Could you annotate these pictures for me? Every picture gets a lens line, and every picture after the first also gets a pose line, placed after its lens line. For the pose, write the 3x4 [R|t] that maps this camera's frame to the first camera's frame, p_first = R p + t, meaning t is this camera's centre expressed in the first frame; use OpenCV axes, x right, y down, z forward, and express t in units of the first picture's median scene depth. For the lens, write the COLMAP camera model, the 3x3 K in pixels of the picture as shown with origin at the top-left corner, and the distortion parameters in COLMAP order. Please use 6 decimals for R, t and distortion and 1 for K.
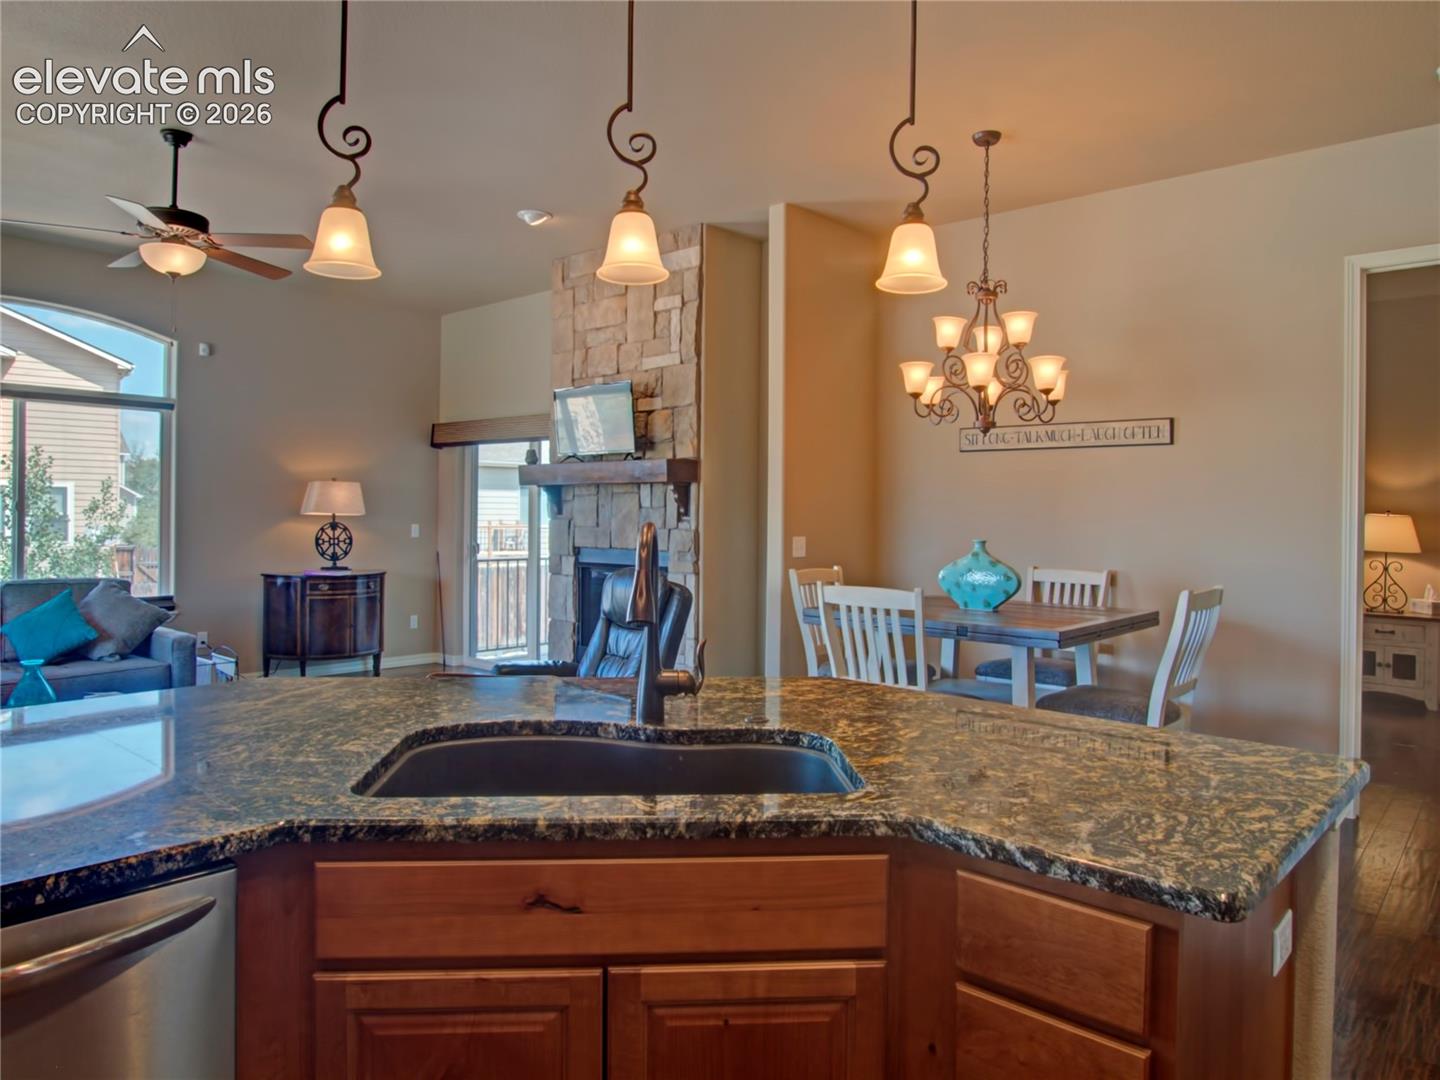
lens RADIAL K [[974.1, 0, 721.9], [0, 974.1, 513.7], [0, 0, 1]] dist [-0.000608, -0.000007]
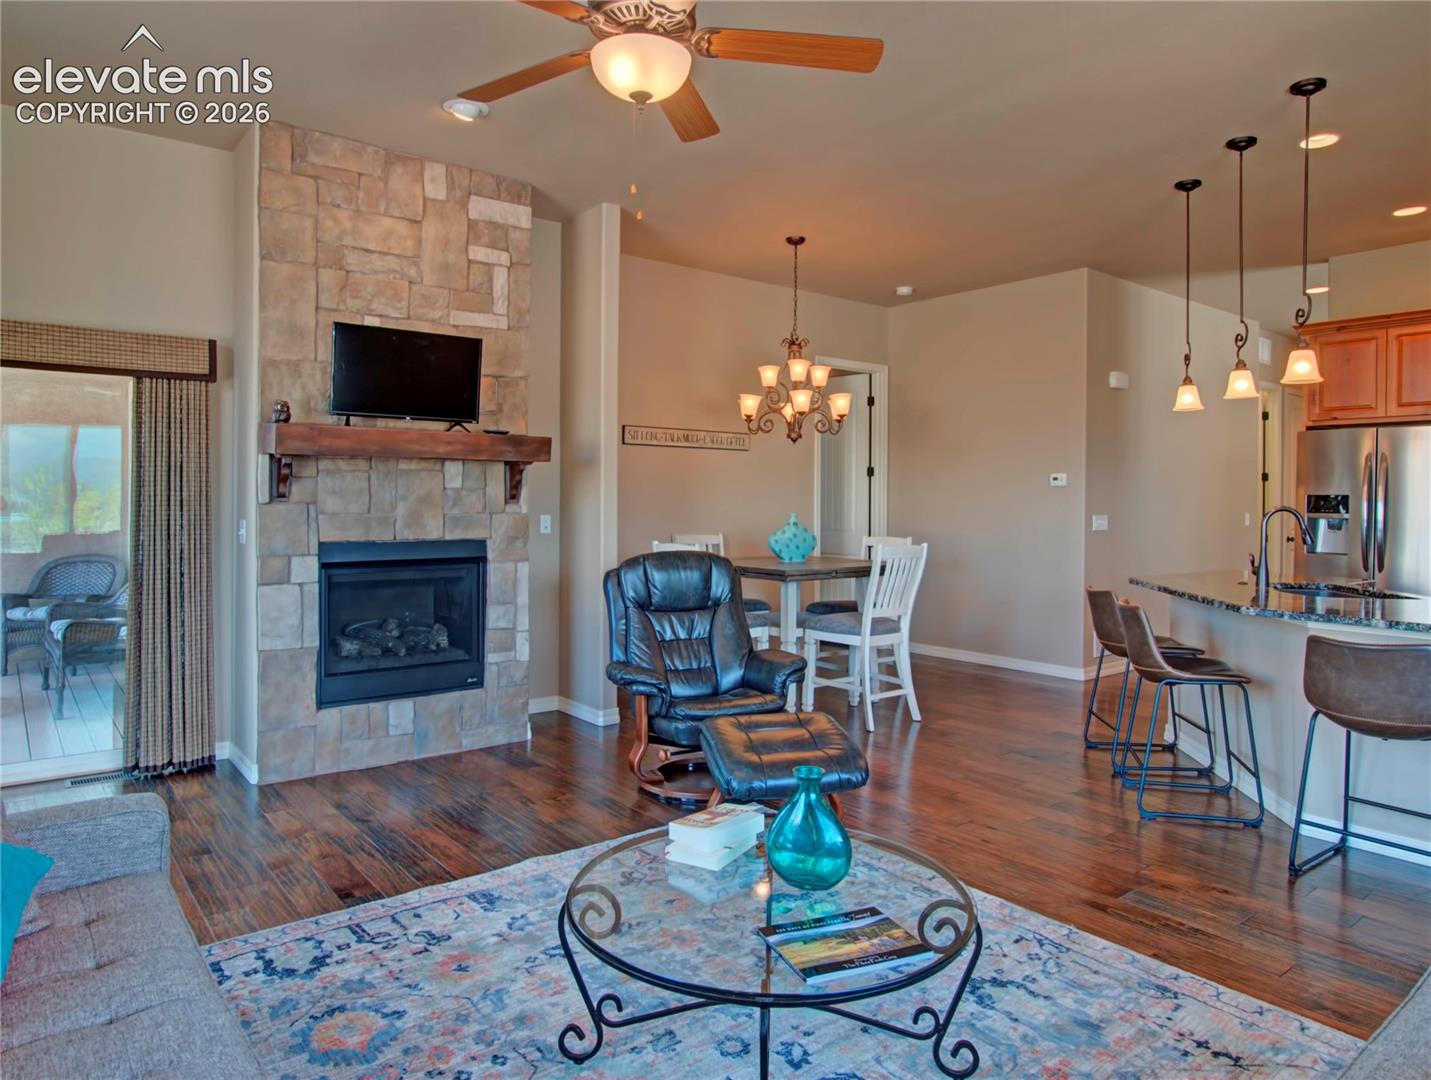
lens RADIAL K [[931.0, 0, 713.1], [0, 931.0, 492.1], [0, 0, 1]] dist [-0.007683, -0.002195]
pose [[0.172317, -0.001922, 0.985040, -0.824175], [-0.005816, 0.999979, 0.002968, -0.006745], [-0.985024, -0.006240, 0.172302, 0.637455]]
